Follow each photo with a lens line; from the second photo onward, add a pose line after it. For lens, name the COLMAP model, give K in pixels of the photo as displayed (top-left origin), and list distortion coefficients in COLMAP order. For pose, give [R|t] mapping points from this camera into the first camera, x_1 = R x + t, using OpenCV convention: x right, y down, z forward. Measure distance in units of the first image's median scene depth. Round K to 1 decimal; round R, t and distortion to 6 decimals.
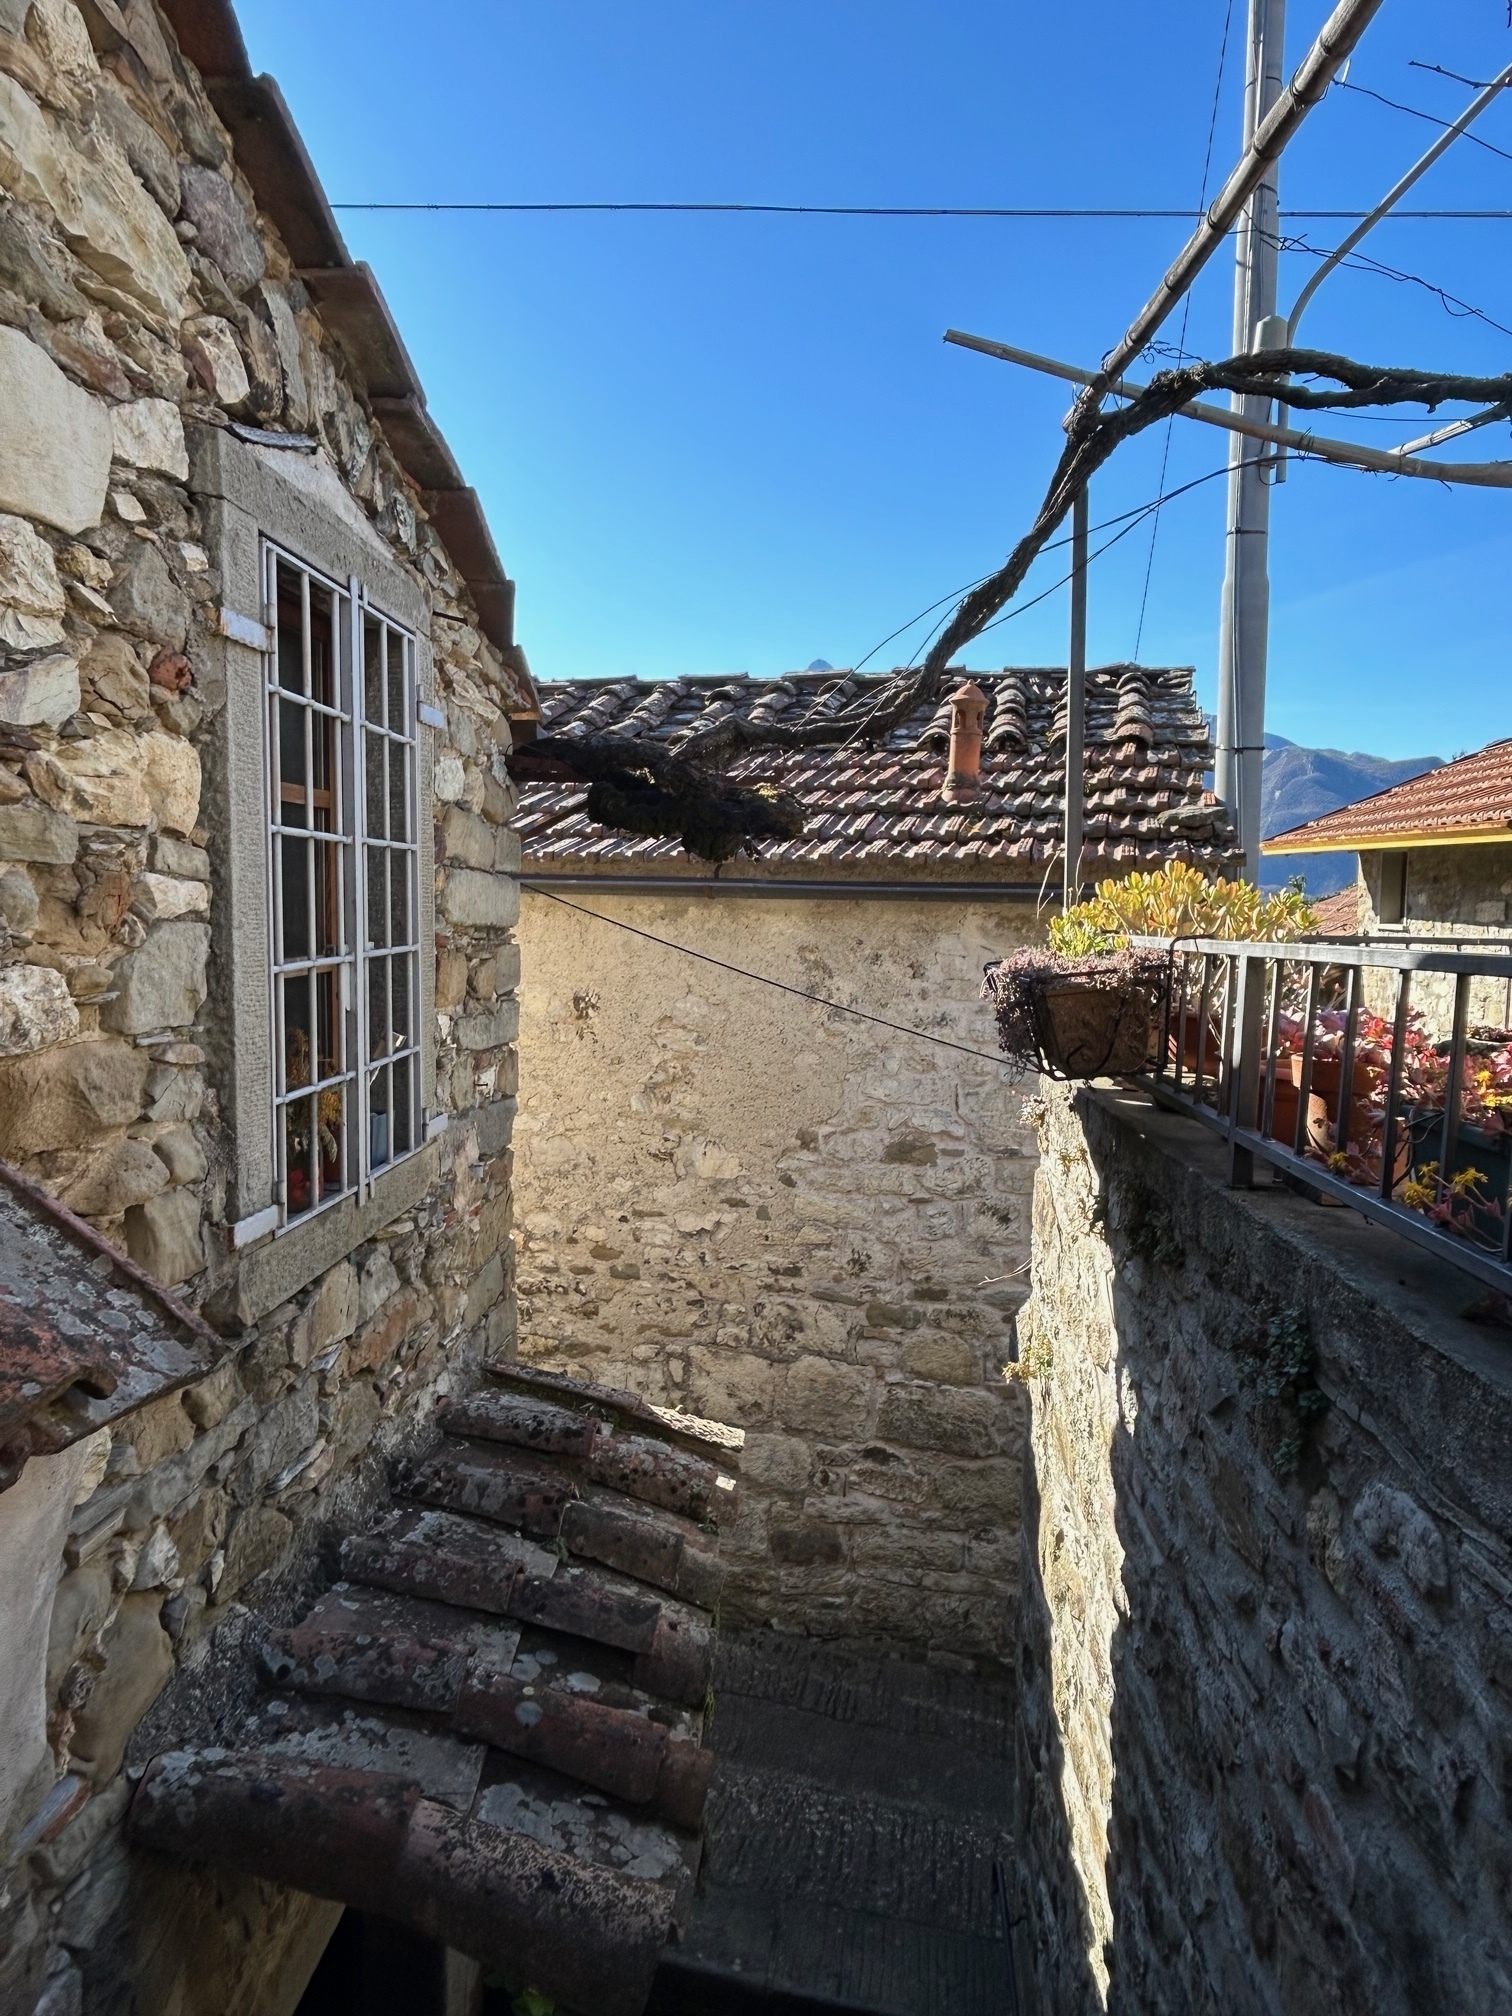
lens RADIAL K [[1305.6, 0, 756.0], [0, 1305.6, 1008.0], [0, 0, 1]] dist [-0.002763, 0.004691]
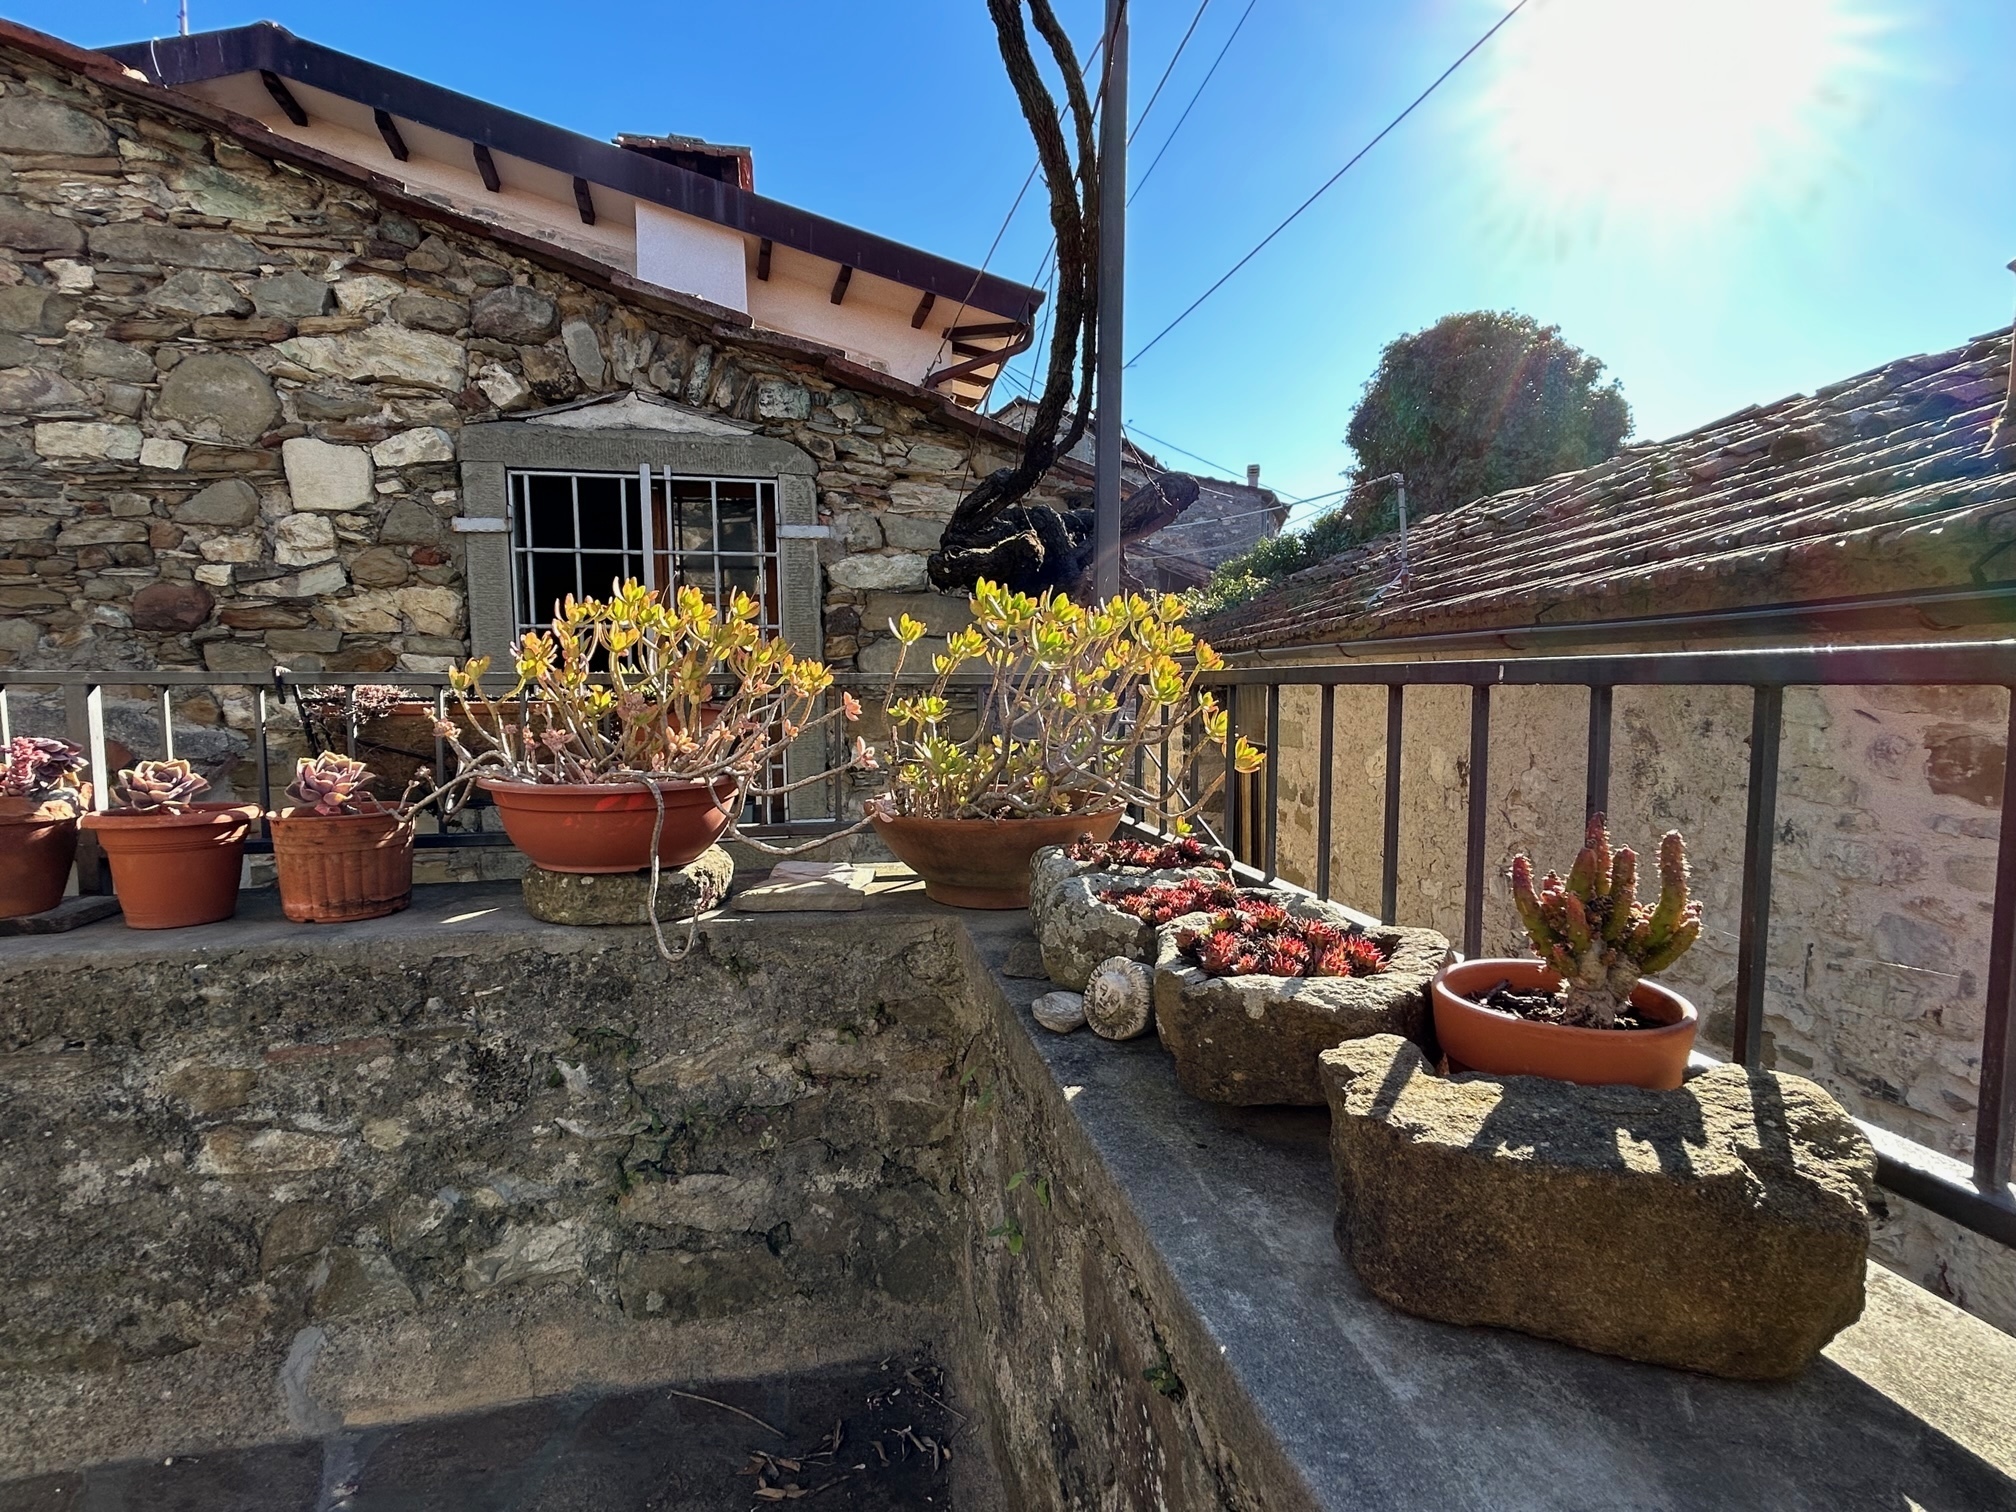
lens RADIAL K [[982.1, 0, 1008.0], [0, 982.1, 756.0], [0, 0, 1]] dist [0.000802, 0.000054]
pose [[0.272252, 0.052247, -0.960806, 1.146633], [-0.062624, 0.997370, 0.036490, -0.047646], [0.960186, 0.050235, 0.274808, 1.272857]]
